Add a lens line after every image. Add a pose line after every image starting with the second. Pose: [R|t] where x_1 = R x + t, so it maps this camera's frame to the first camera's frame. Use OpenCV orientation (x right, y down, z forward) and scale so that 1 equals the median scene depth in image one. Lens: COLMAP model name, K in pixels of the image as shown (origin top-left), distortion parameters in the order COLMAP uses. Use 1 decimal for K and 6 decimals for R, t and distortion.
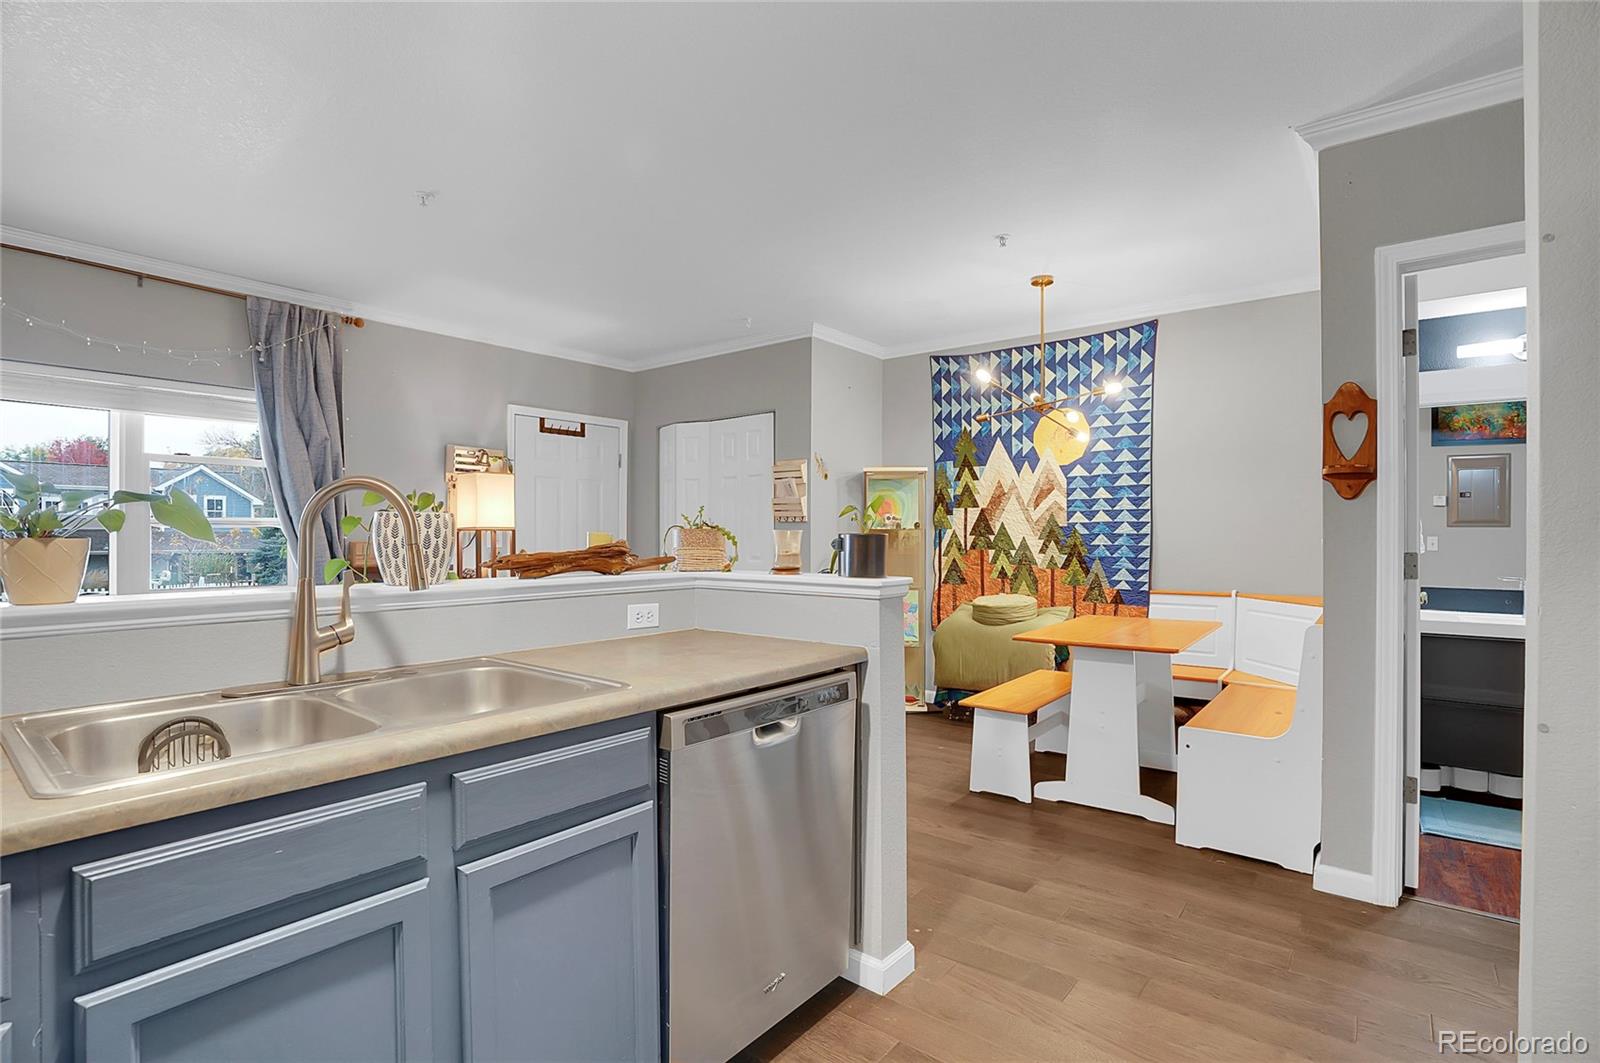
lens RADIAL K [[768.6, 0, 802.2], [0, 768.6, 535.2], [0, 0, 1]] dist [-0.074971, 0.029107]
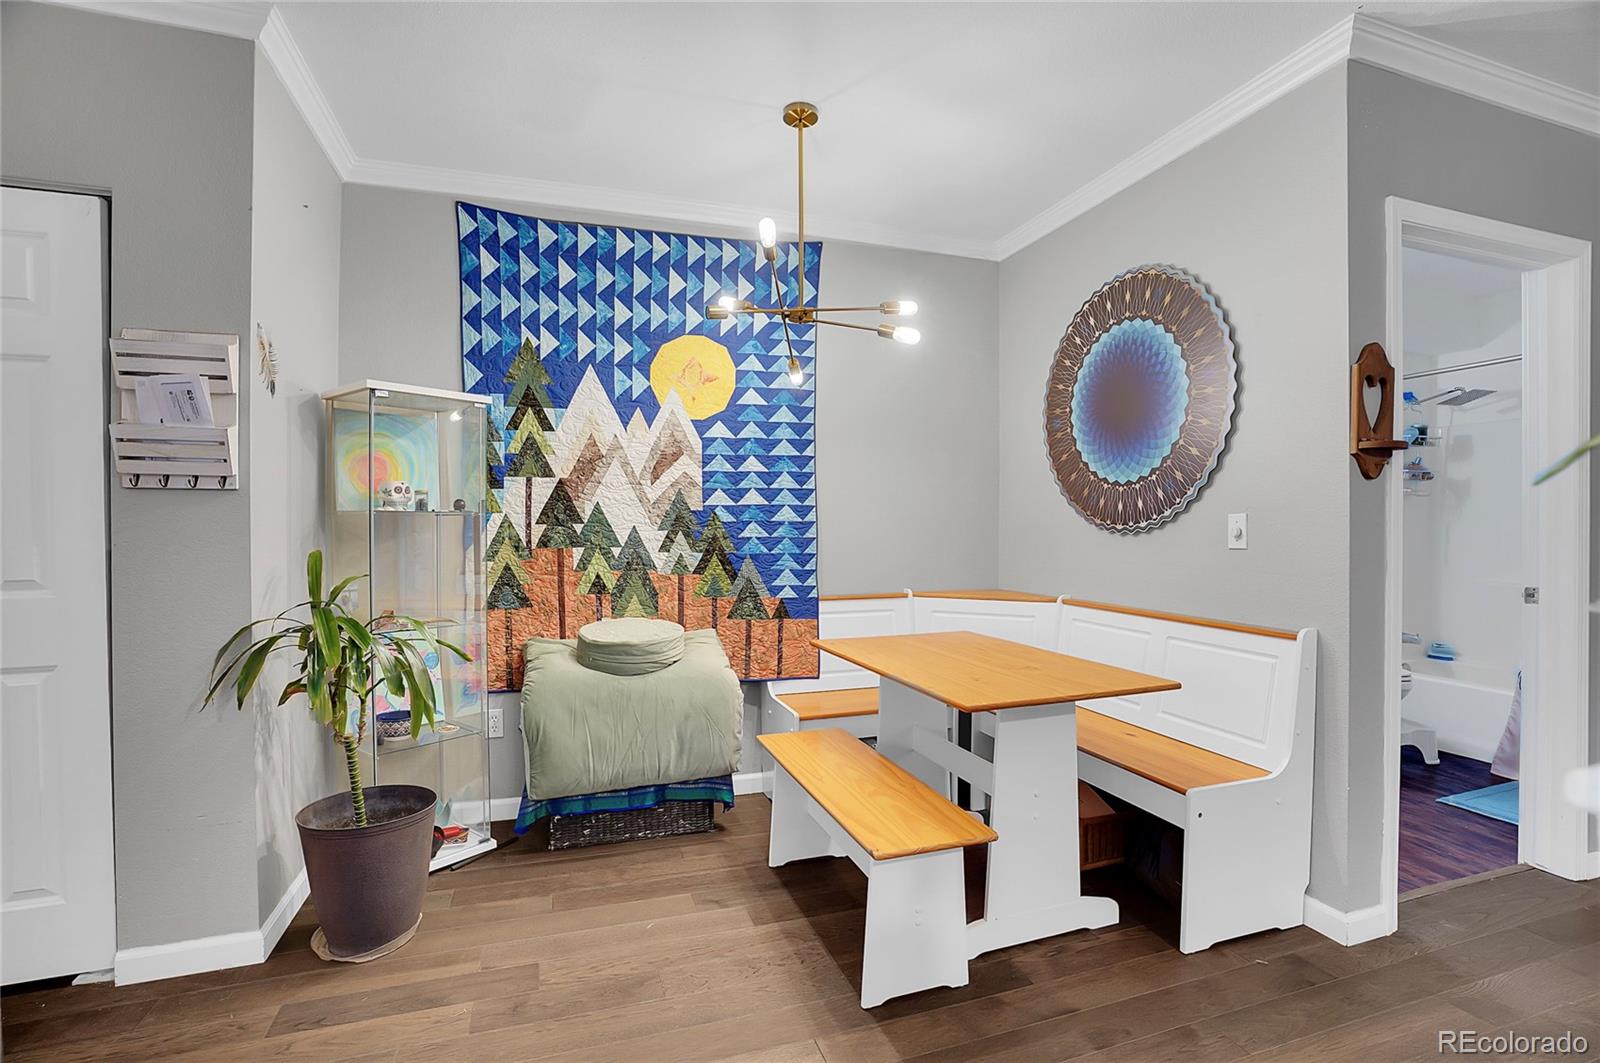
lens RADIAL K [[737.2, 0, 799.3], [0, 737.2, 533.8], [0, 0, 1]] dist [-0.069041, 0.026353]
pose [[0.545887, -0.009705, 0.837802, -0.150265], [0.001247, 0.999941, 0.010771, 0.002042], [-0.837858, -0.004835, 0.545867, 0.557187]]
